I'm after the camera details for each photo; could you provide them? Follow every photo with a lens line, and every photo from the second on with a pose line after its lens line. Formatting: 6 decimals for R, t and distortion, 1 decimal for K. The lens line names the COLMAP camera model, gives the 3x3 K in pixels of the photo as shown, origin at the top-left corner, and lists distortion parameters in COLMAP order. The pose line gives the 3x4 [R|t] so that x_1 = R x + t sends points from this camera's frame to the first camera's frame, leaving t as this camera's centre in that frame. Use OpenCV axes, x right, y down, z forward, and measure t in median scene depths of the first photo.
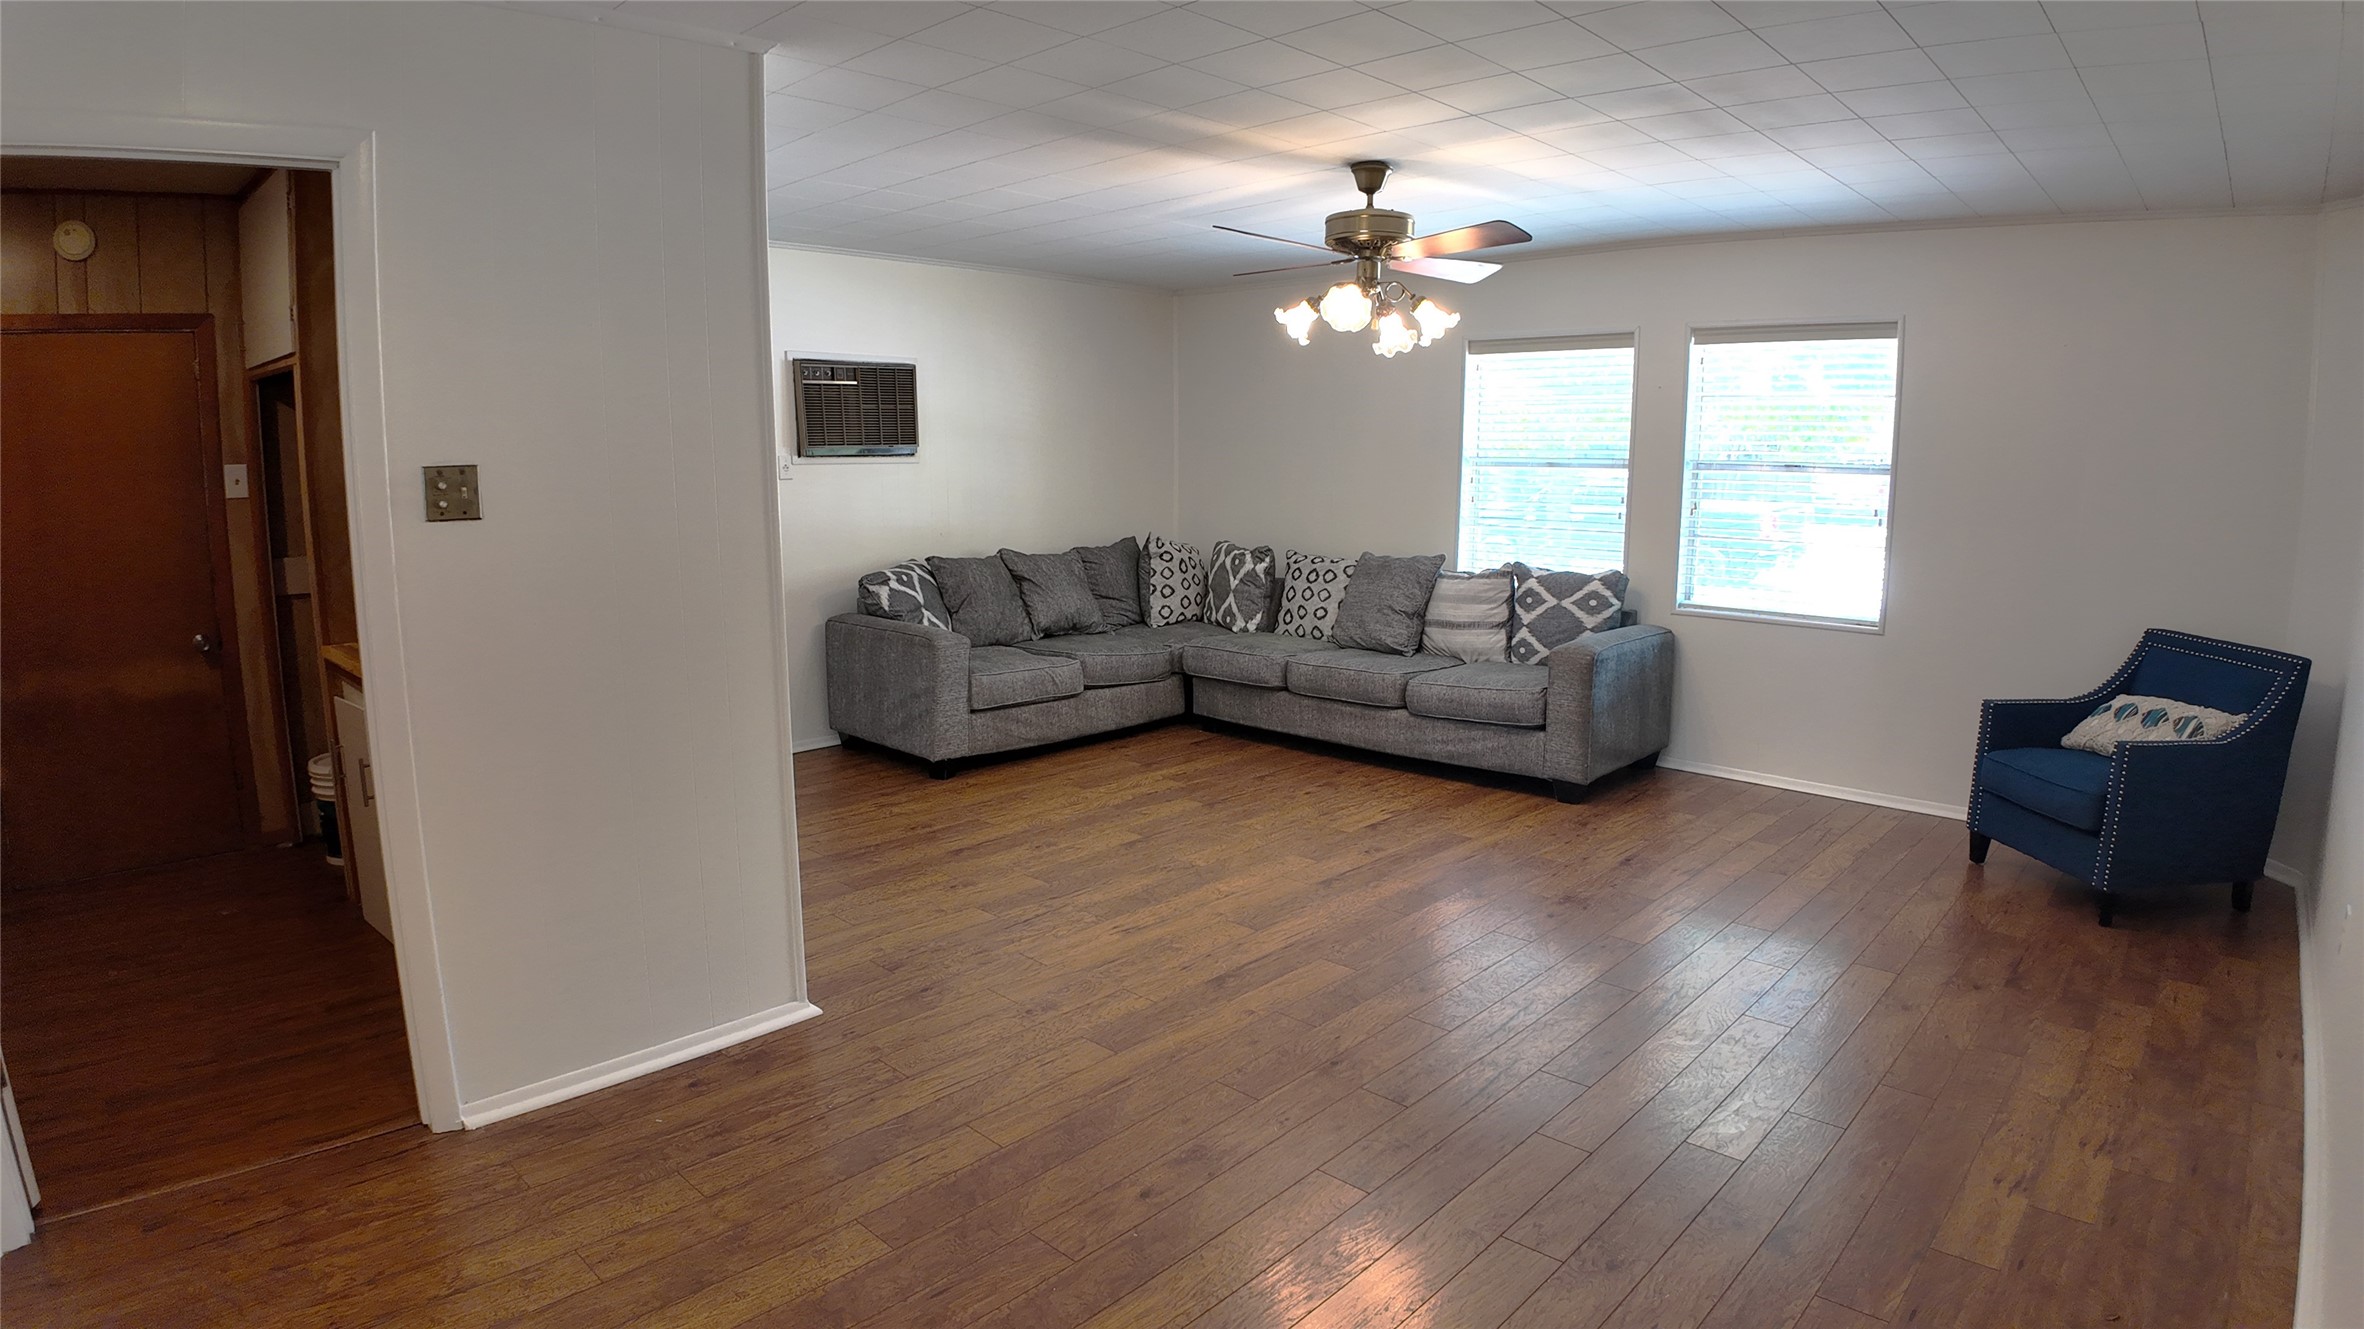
lens RADIAL K [[1258.4, 0, 1171.6], [0, 1258.4, 673.0], [0, 0, 1]] dist [-0.113098, -0.002508]
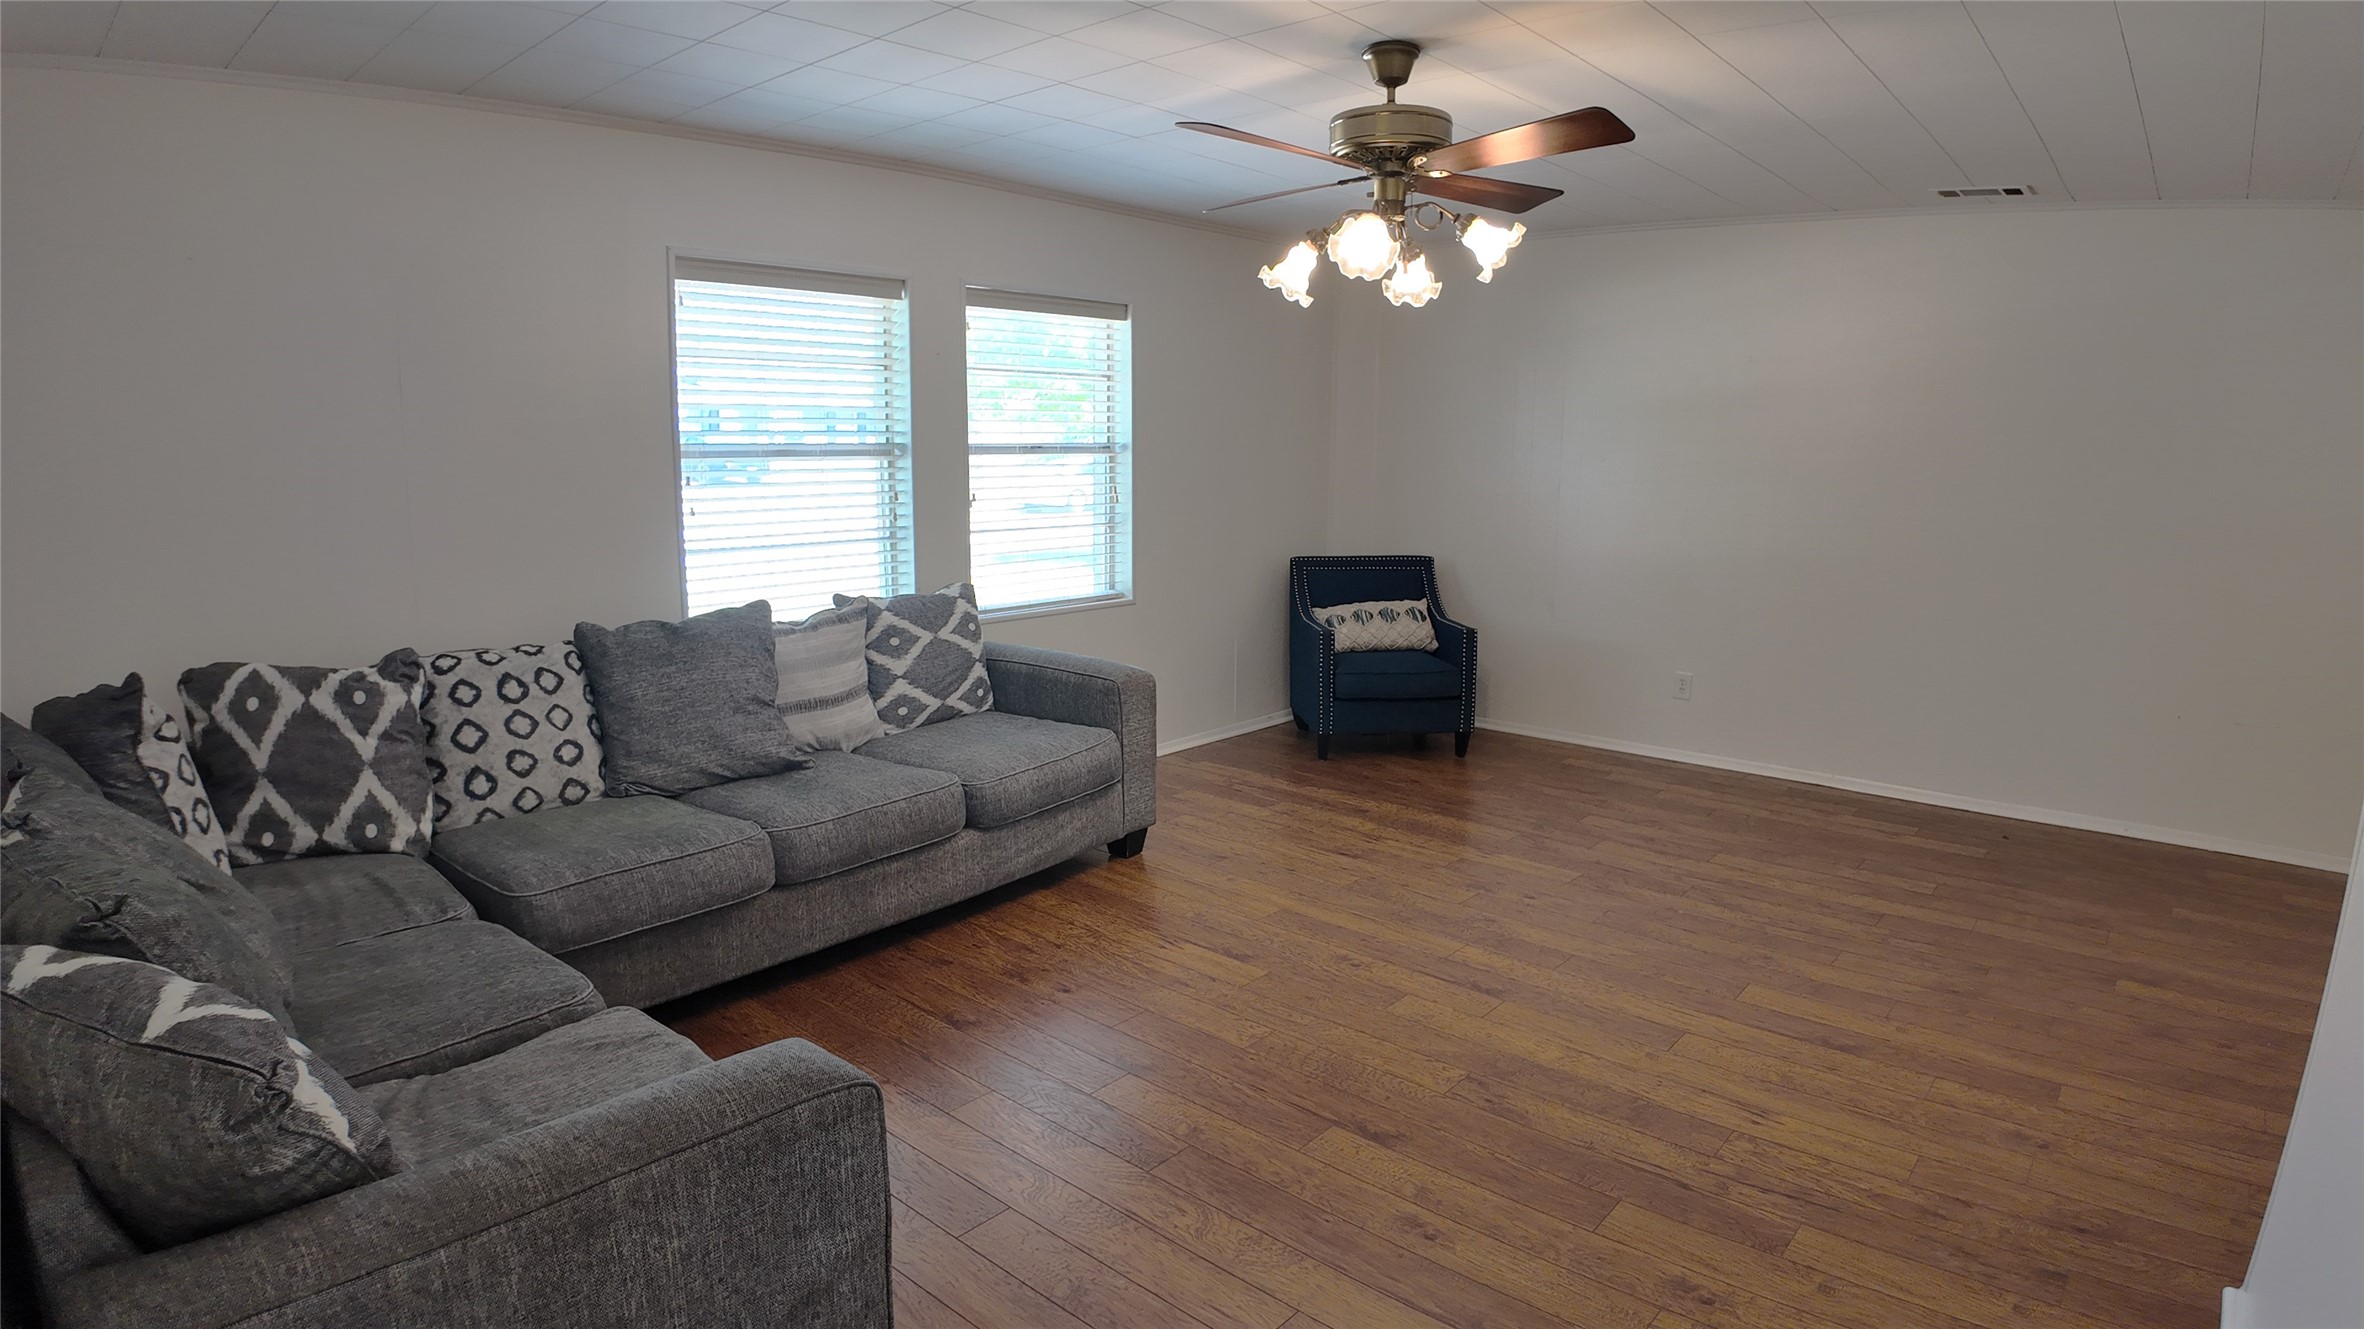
lens RADIAL K [[1258.4, 0, 1164.0], [0, 1258.4, 655.6], [0, 0, 1]] dist [-0.113098, -0.002508]
pose [[-0.048574, -0.179371, 0.982582, -0.466373], [0.160368, 0.969580, 0.184926, -0.170463], [-0.985861, 0.166557, -0.018331, 0.917259]]
